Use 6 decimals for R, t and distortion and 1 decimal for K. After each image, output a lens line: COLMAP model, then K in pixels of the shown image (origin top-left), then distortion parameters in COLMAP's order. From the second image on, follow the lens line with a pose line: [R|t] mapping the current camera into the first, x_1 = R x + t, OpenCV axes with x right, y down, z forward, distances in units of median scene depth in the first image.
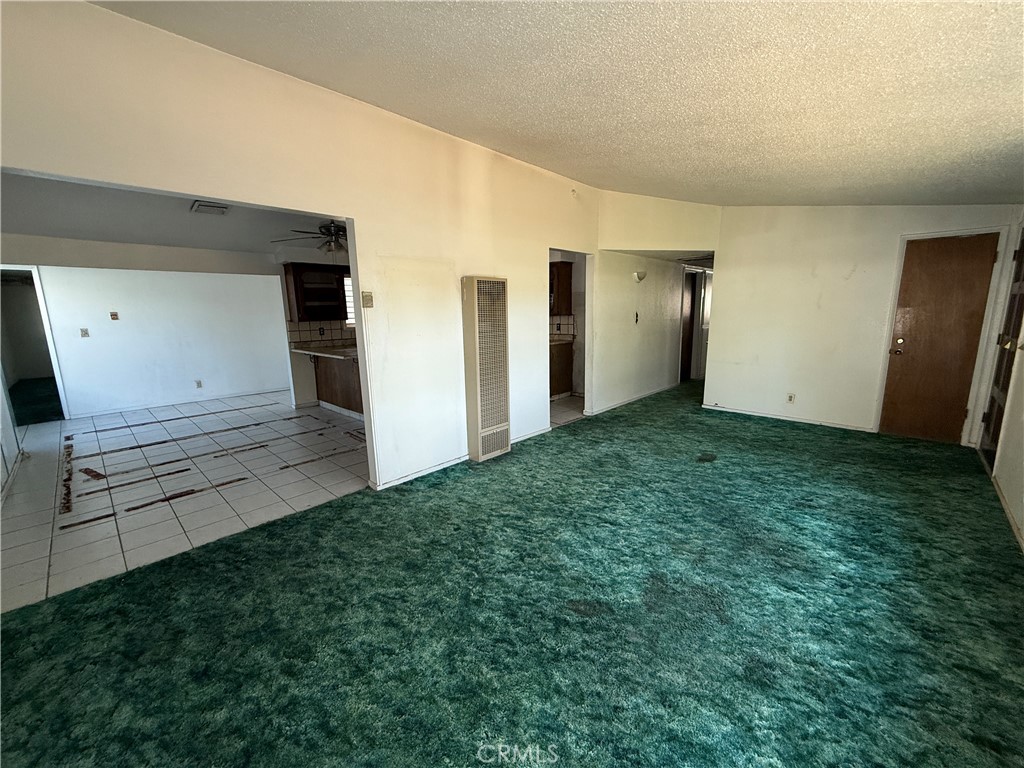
lens RADIAL K [[411.5, 0, 507.7], [0, 411.5, 383.2], [0, 0, 1]] dist [0.003010, -0.000462]
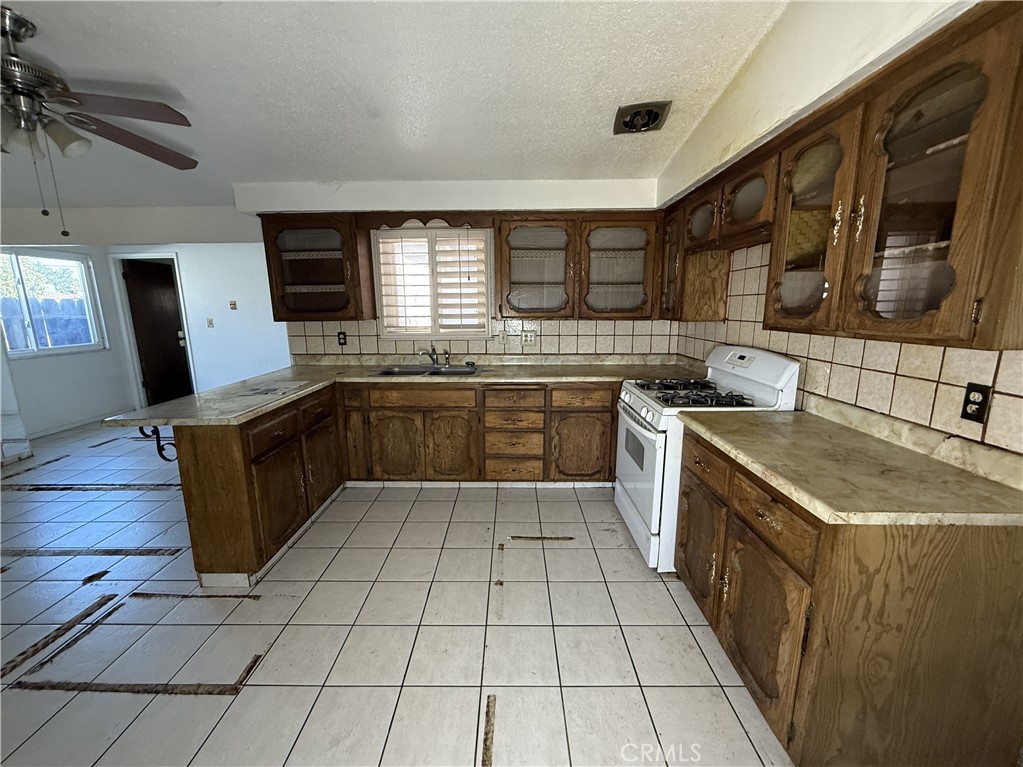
lens RADIAL K [[411.1, 0, 509.0], [0, 411.1, 382.9], [0, 0, 1]] dist [0.003010, -0.000462]
pose [[0.684475, 0.151953, -0.713025, 0.186651], [-0.131386, 0.987734, 0.084372, -0.226114], [0.717100, 0.035931, 0.696044, 1.217849]]
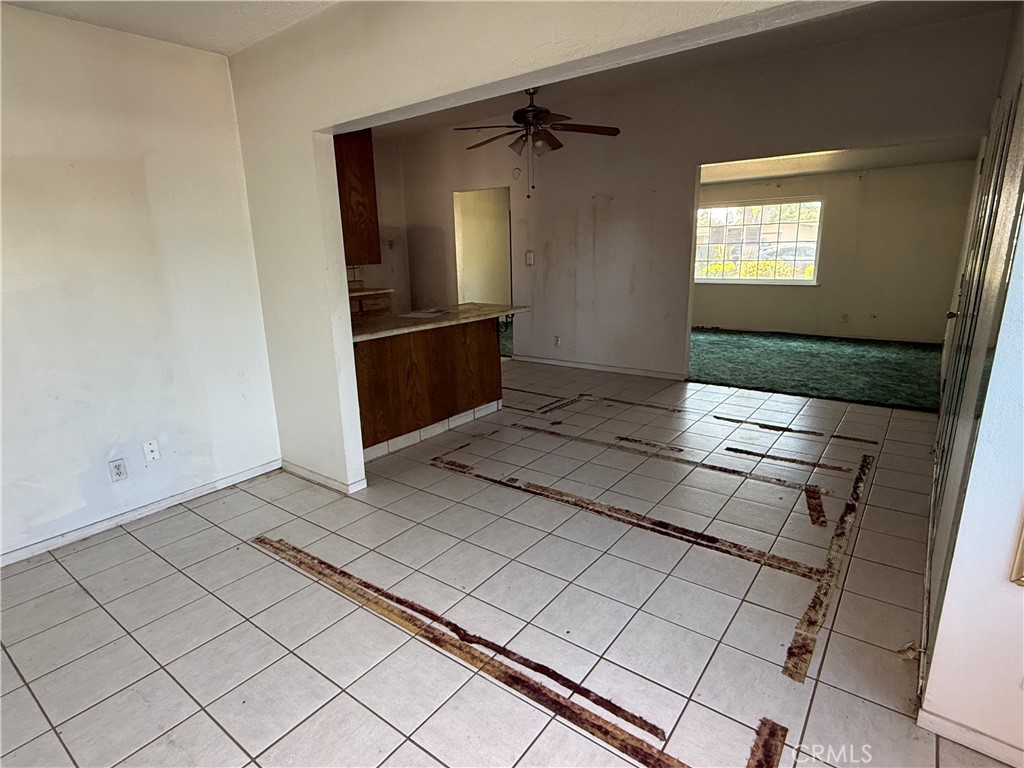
lens RADIAL K [[541.4, 0, 517.6], [0, 541.4, 389.4], [0, 0, 1]] dist [-0.000392, -0.001934]
pose [[-0.116064, -0.230114, 0.966218, -1.567400], [0.202512, 0.946875, 0.249833, -0.196806], [-0.972378, 0.224667, -0.063297, 1.342586]]
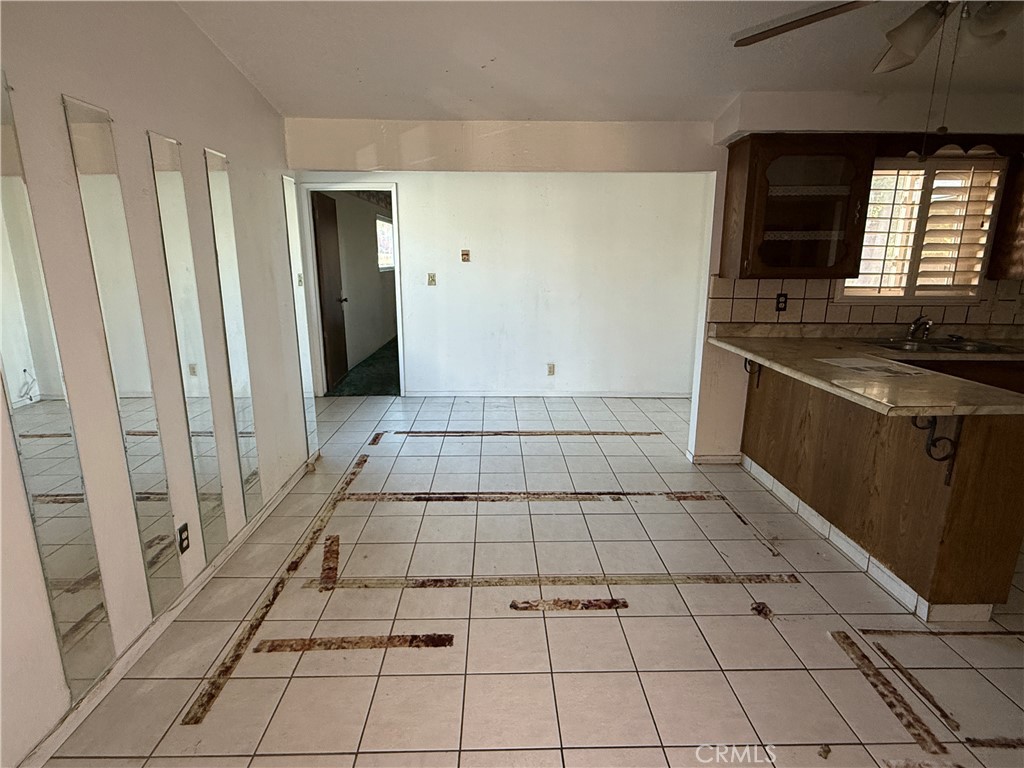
lens RADIAL K [[541.4, 0, 508.9], [0, 541.4, 386.7], [0, 0, 1]] dist [-0.000392, -0.001934]
pose [[0.706939, 0.186897, -0.682134, -0.395799], [-0.140038, 0.982348, 0.124022, -0.109297], [0.693272, 0.007848, 0.720633, 0.624245]]
